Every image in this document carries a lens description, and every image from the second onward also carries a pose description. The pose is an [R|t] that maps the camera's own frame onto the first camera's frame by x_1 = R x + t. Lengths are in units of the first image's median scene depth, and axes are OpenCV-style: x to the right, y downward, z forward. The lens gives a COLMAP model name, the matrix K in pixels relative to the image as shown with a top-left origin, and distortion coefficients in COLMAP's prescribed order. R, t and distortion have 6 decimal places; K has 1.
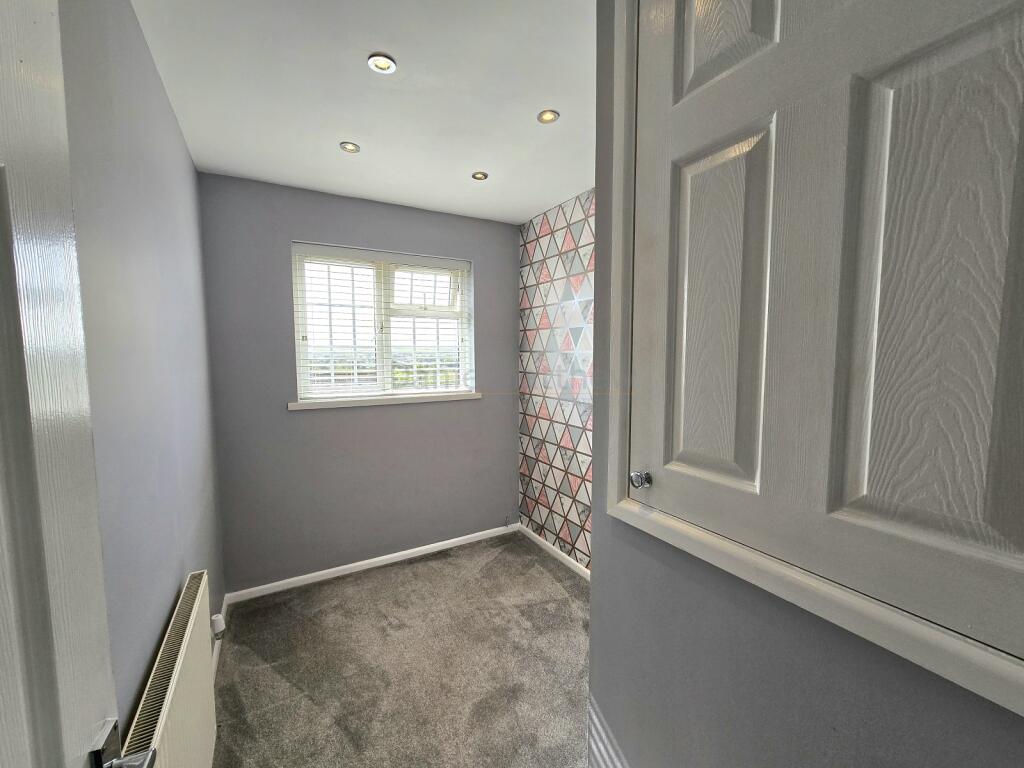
lens RADIAL K [[418.6, 0, 511.6], [0, 418.6, 385.1], [0, 0, 1]] dist [-0.003570, -0.000064]
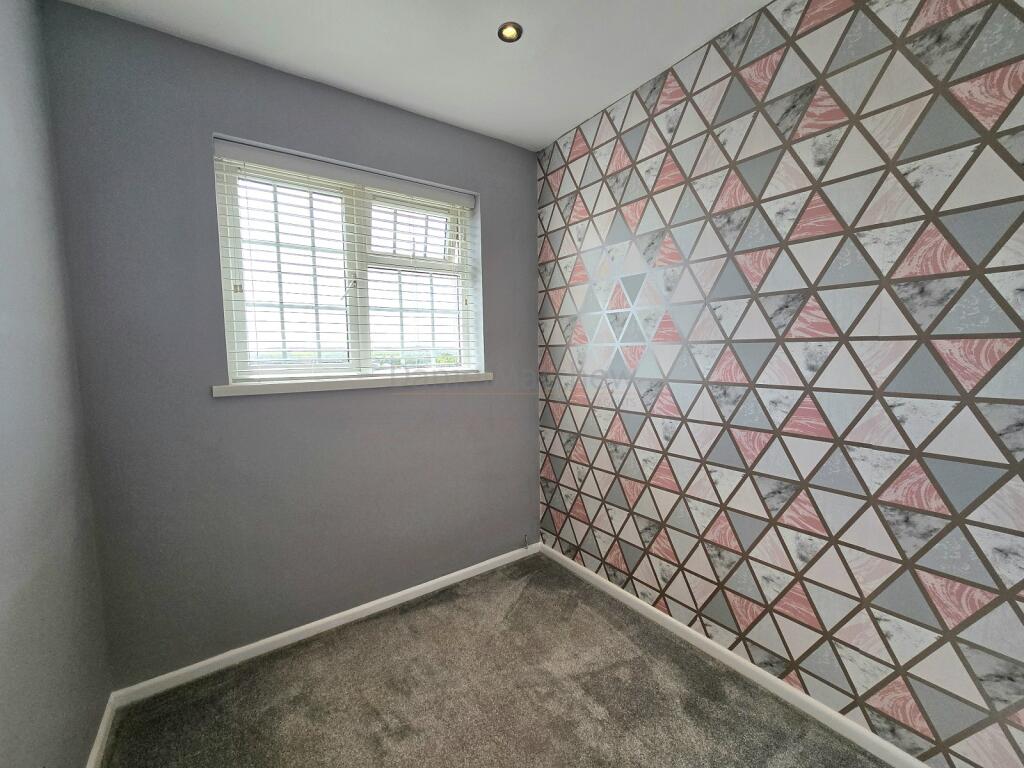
lens RADIAL K [[418.6, 0, 511.0], [0, 418.6, 385.1], [0, 0, 1]] dist [-0.003570, -0.000064]
pose [[0.996077, -0.019708, 0.086270, -0.115402], [0.019661, 0.999806, 0.001395, 0.044181], [-0.086281, 0.000306, 0.996271, 0.279066]]
